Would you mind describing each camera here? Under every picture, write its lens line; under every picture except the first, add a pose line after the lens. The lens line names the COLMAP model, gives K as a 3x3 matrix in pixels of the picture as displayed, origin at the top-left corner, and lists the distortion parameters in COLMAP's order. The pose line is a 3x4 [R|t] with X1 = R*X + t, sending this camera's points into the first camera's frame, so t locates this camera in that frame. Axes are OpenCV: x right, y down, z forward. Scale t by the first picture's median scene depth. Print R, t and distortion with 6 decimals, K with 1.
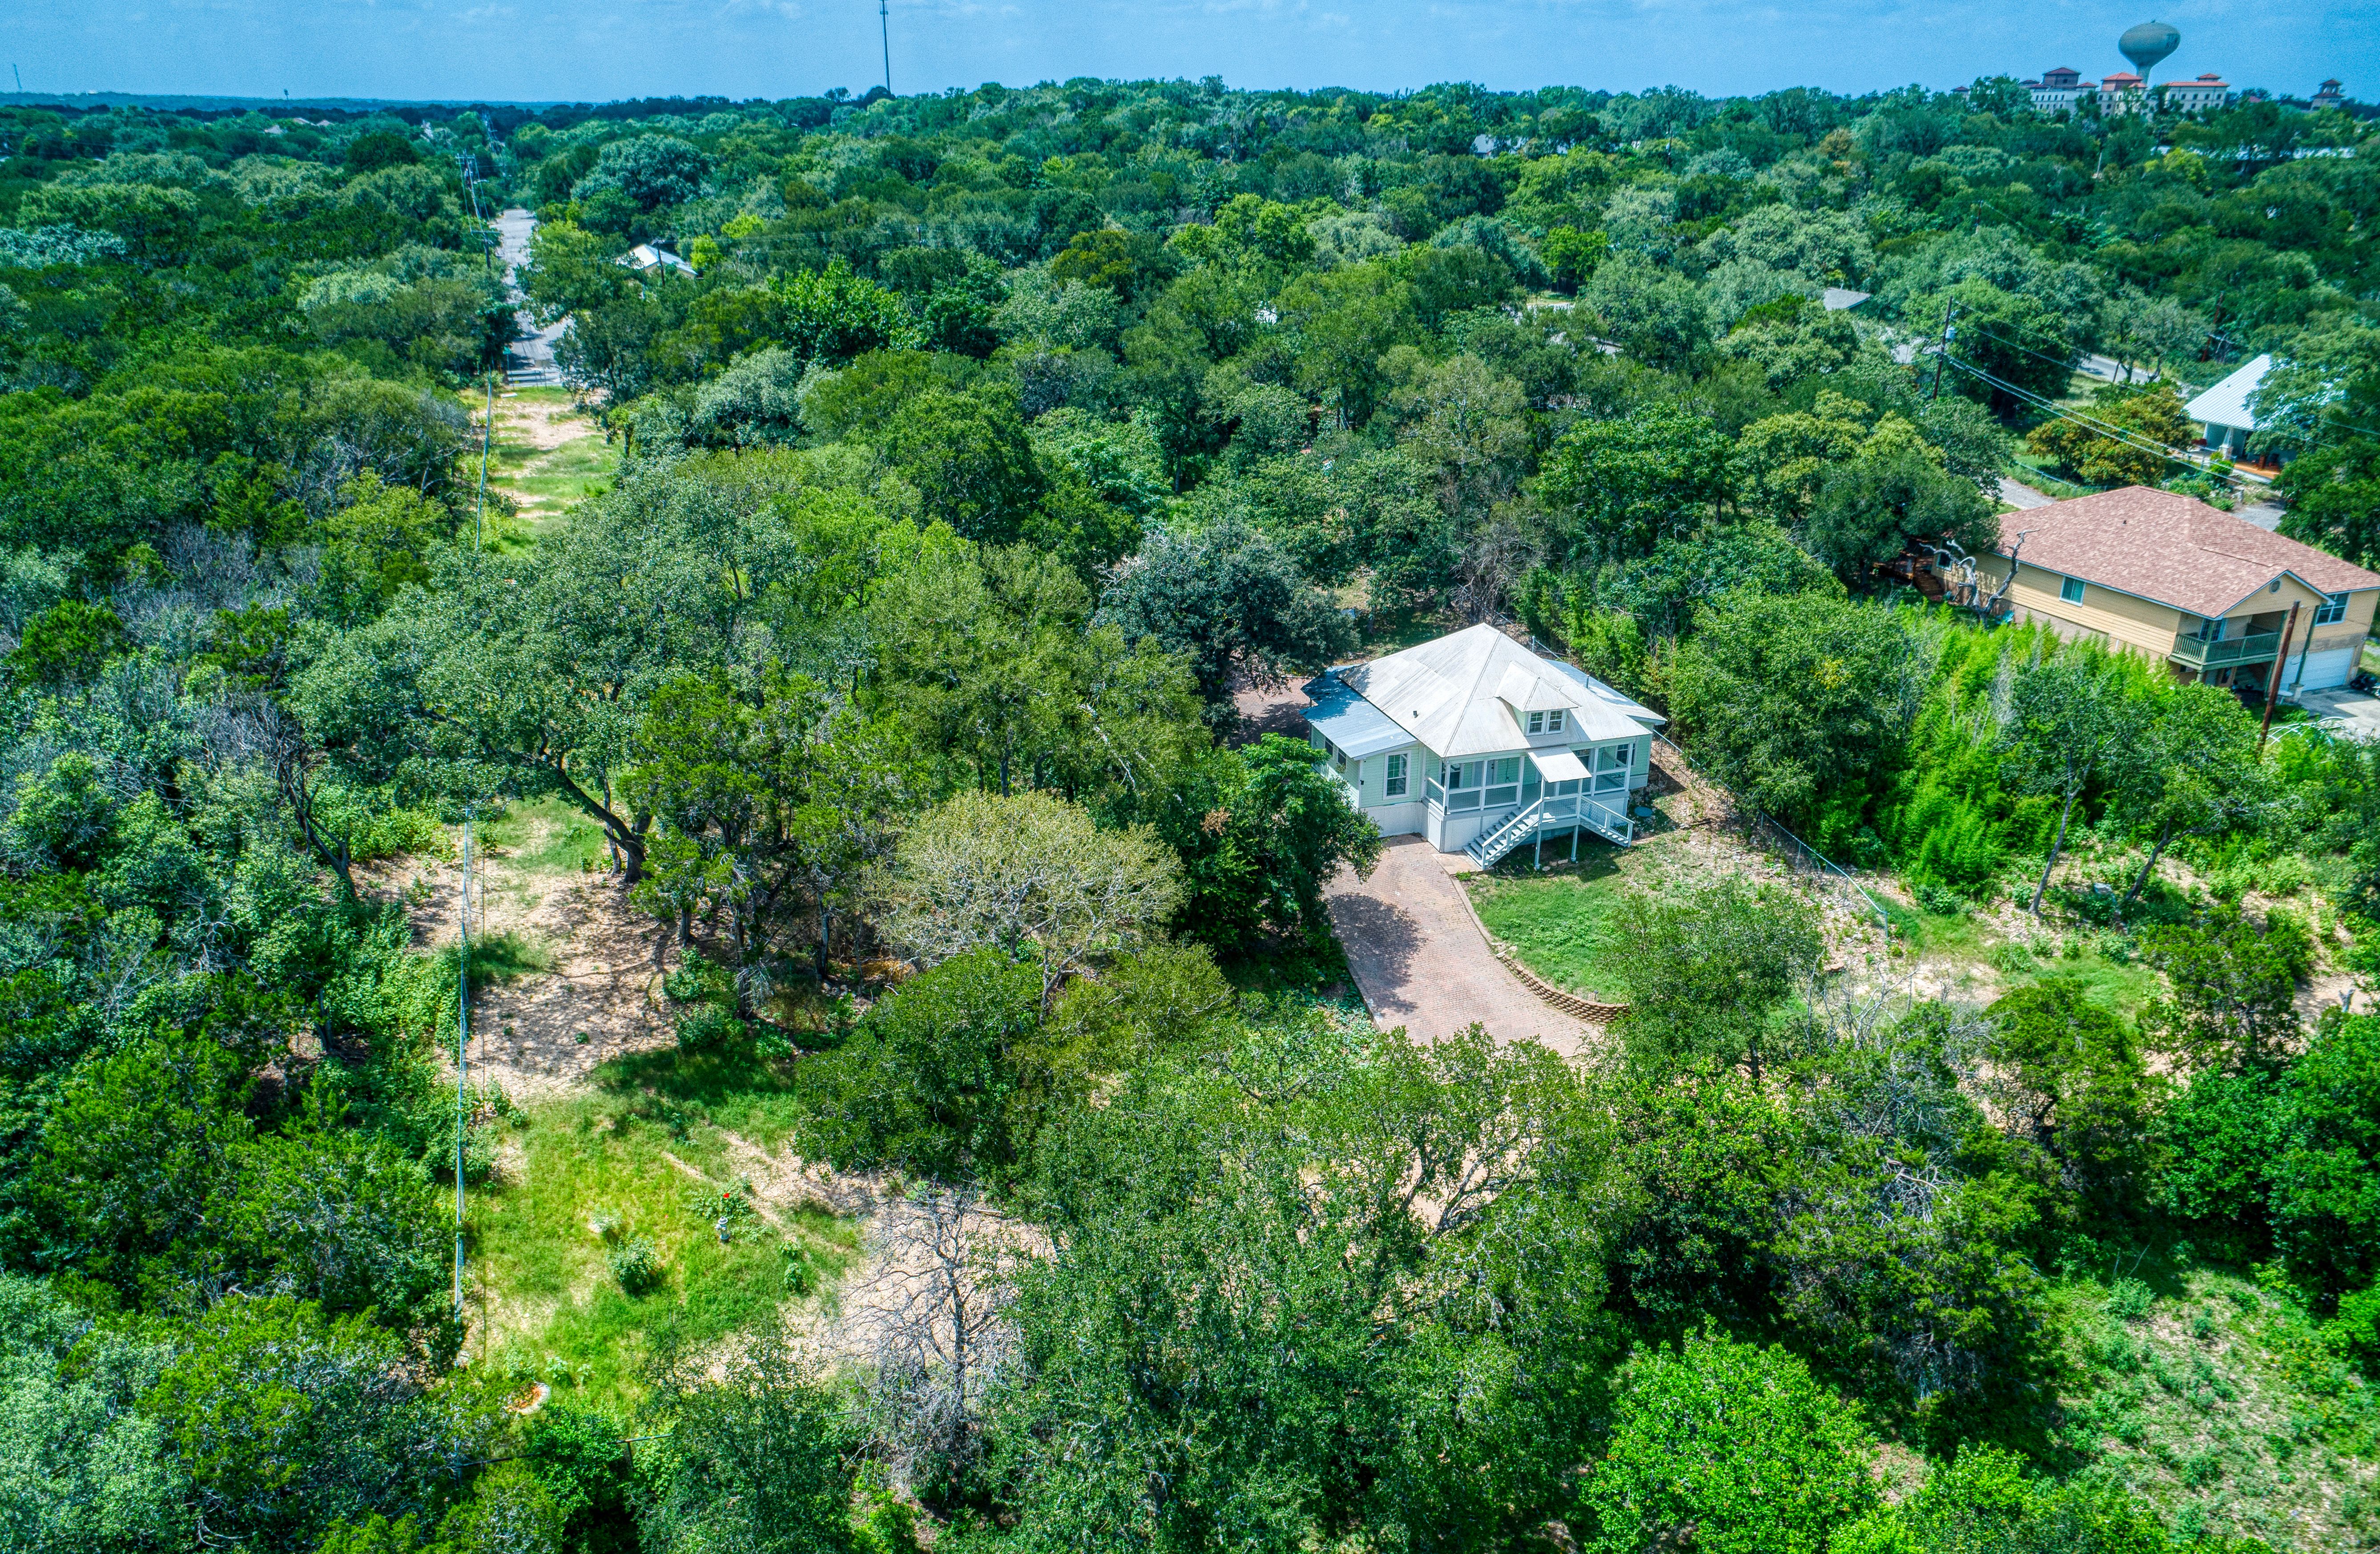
lens RADIAL K [[1616.8, 0, 1190.0], [0, 1616.8, 777.0], [0, 0, 1]] dist [0.001971, 0.001231]
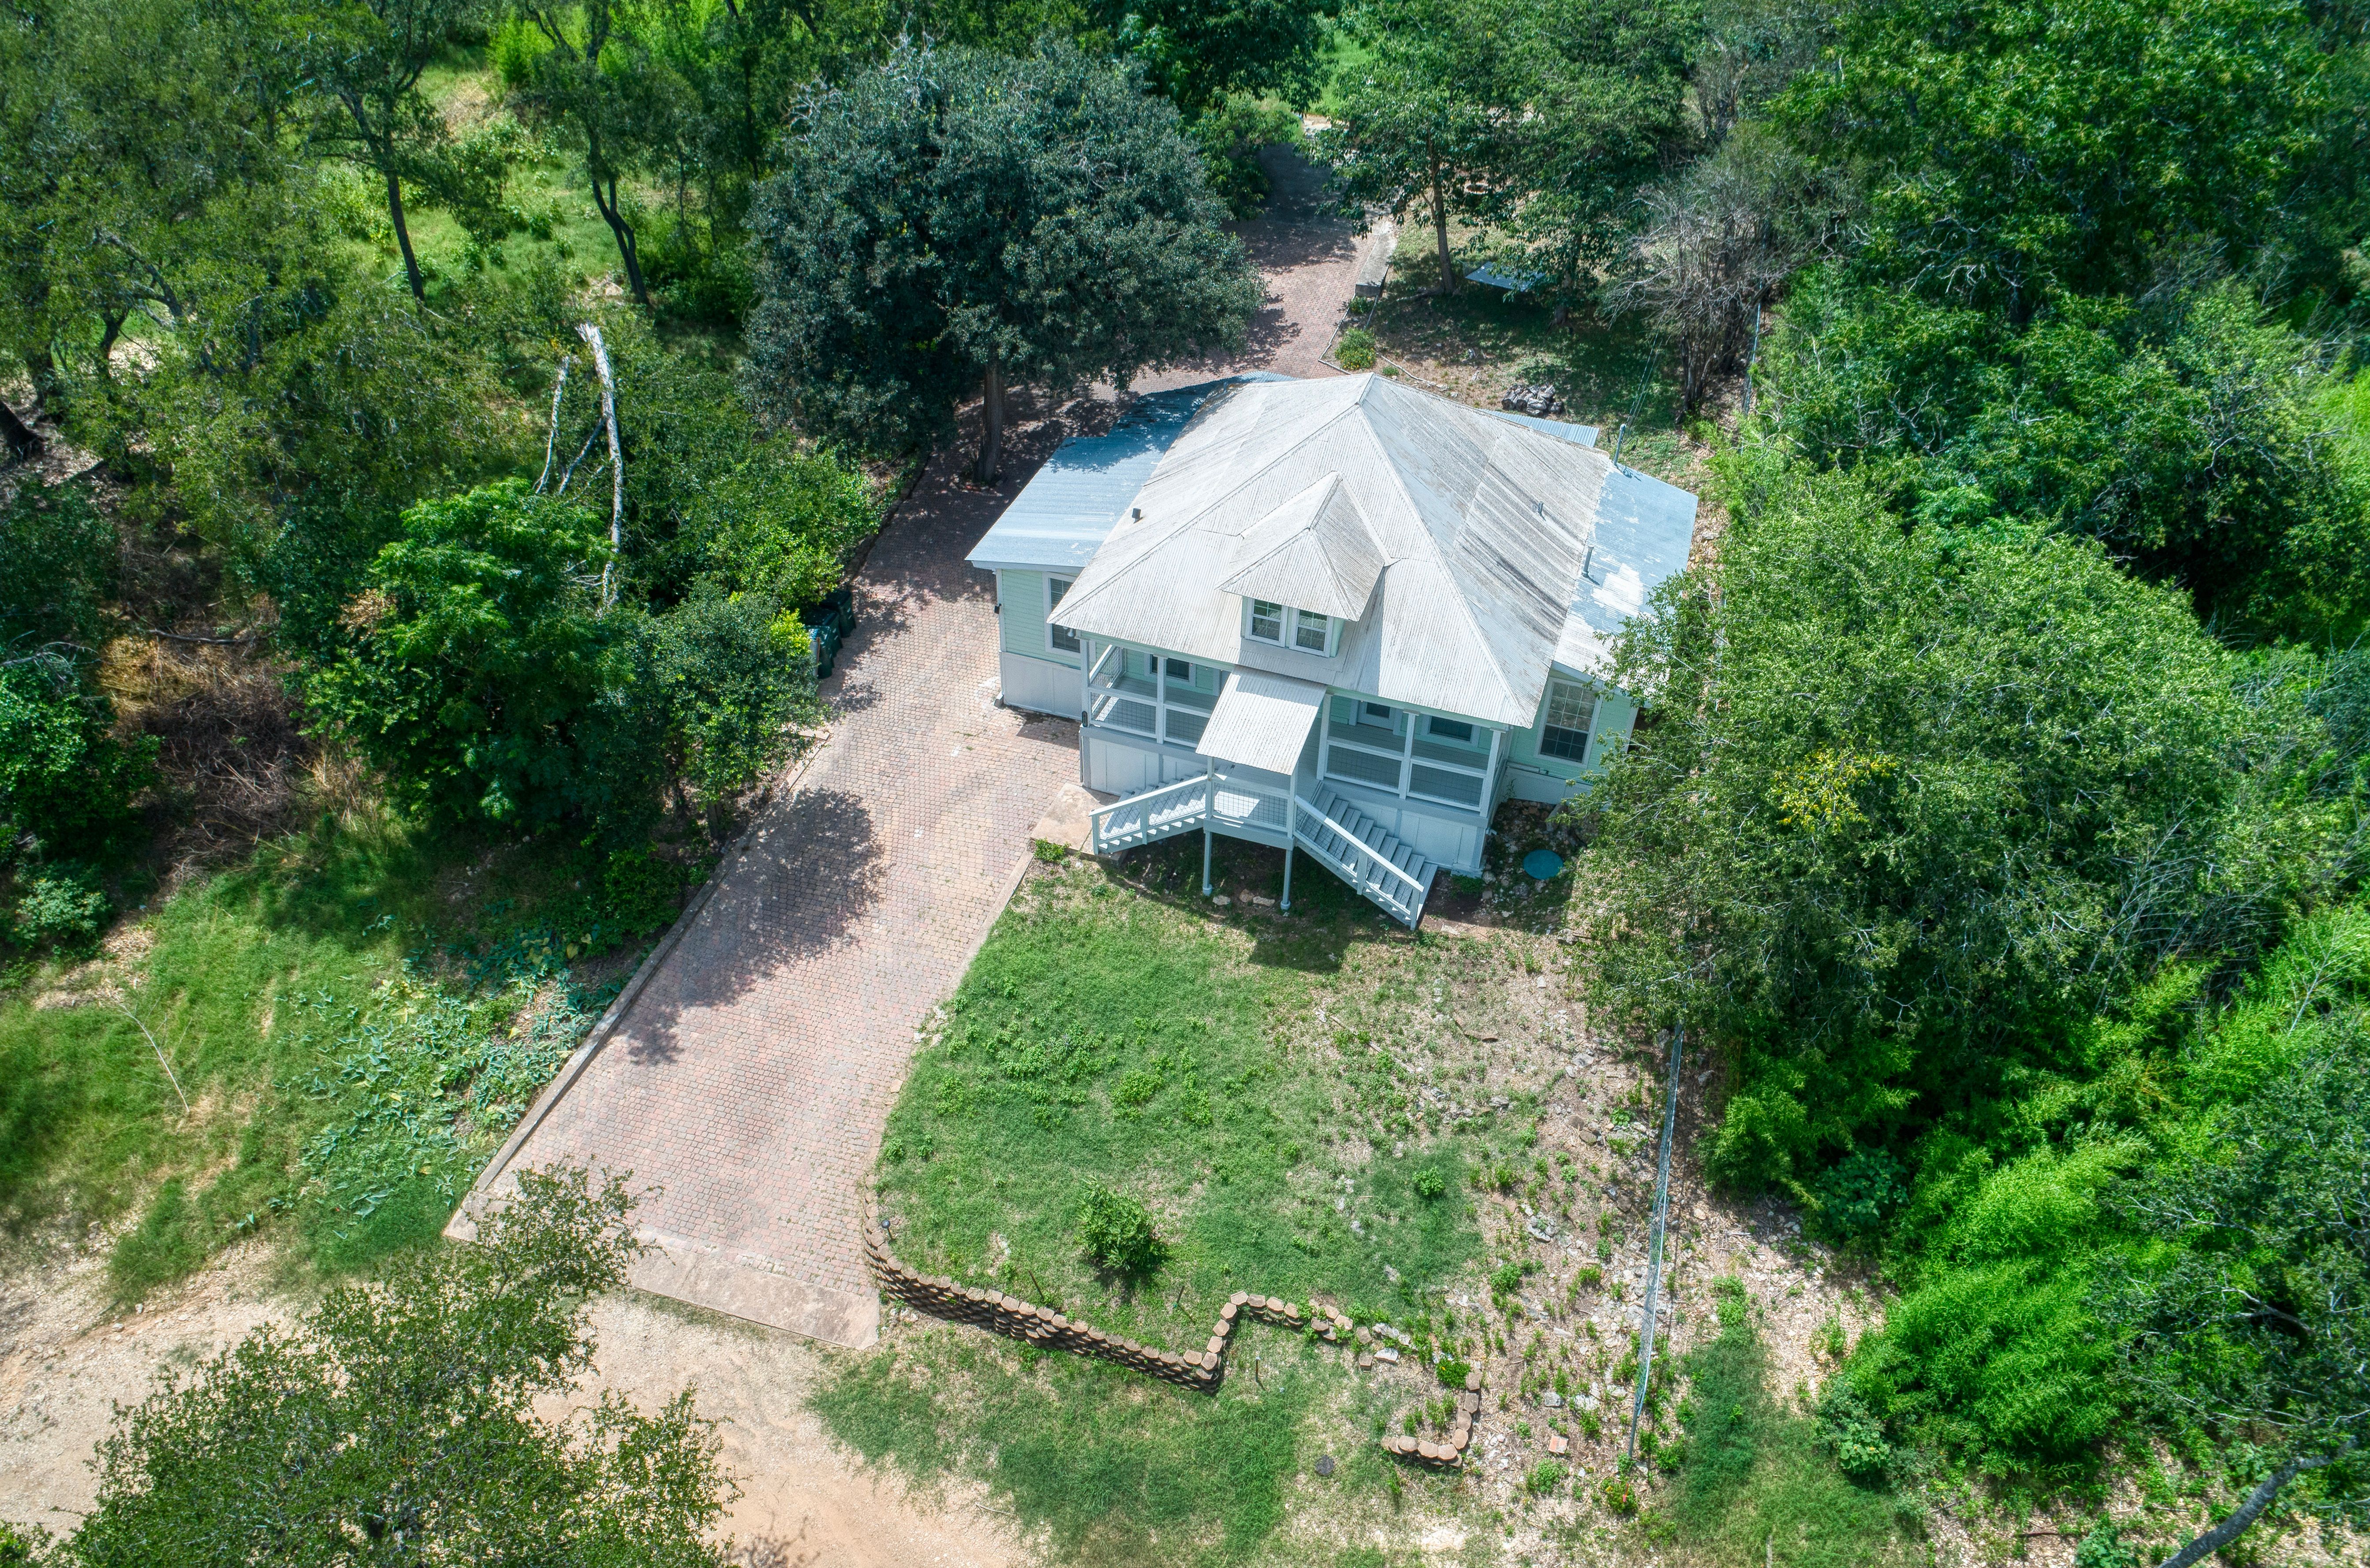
lens RADIAL K [[1601.5, 0, 1185.0], [0, 1601.5, 784.0], [0, 0, 1]] dist [-0.003392, 0.007803]
pose [[0.803455, 0.392340, -0.447805, 0.417766], [-0.240235, 0.901846, 0.359111, -0.149900], [0.544745, -0.180951, 0.818846, 0.596635]]
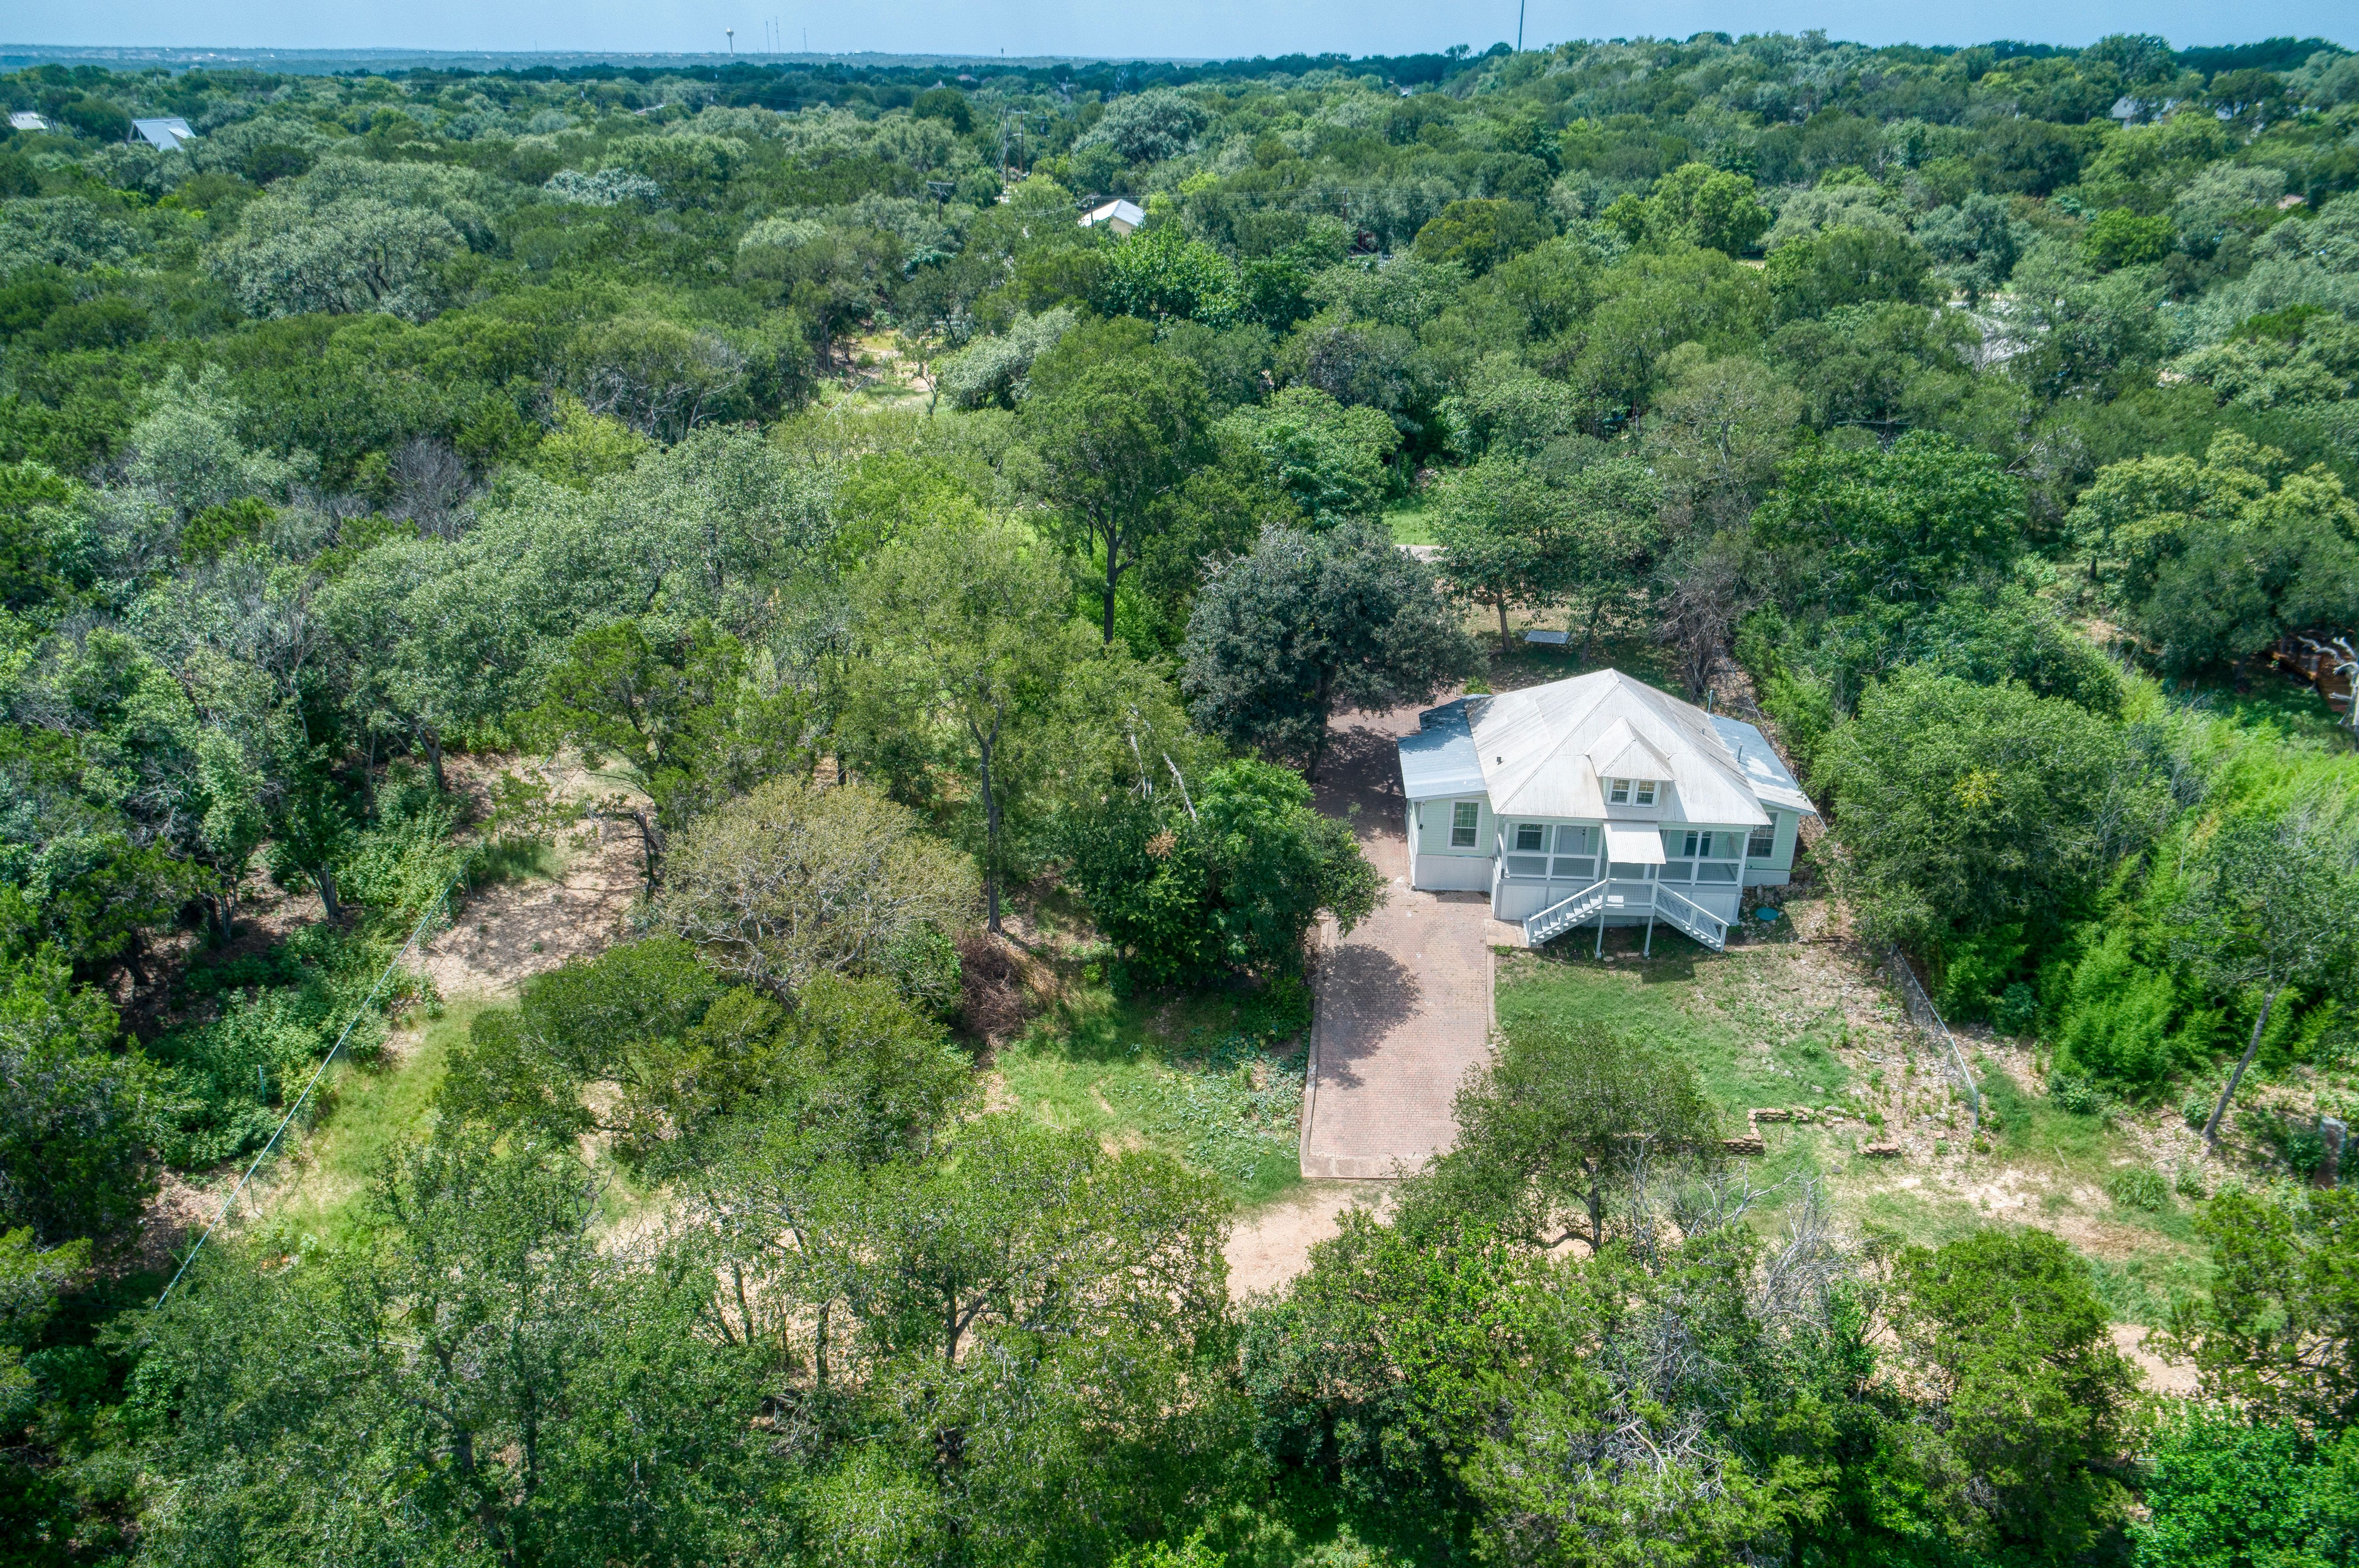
lens RADIAL K [[1606.5, 0, 1179.5], [0, 1606.5, 784.0], [0, 0, 1]] dist [-0.001204, 0.006700]
pose [[0.928407, 0.152439, -0.338855, 0.283873], [-0.142568, 0.988311, 0.053994, -0.049797], [0.343125, -0.001818, 0.939288, 0.111441]]
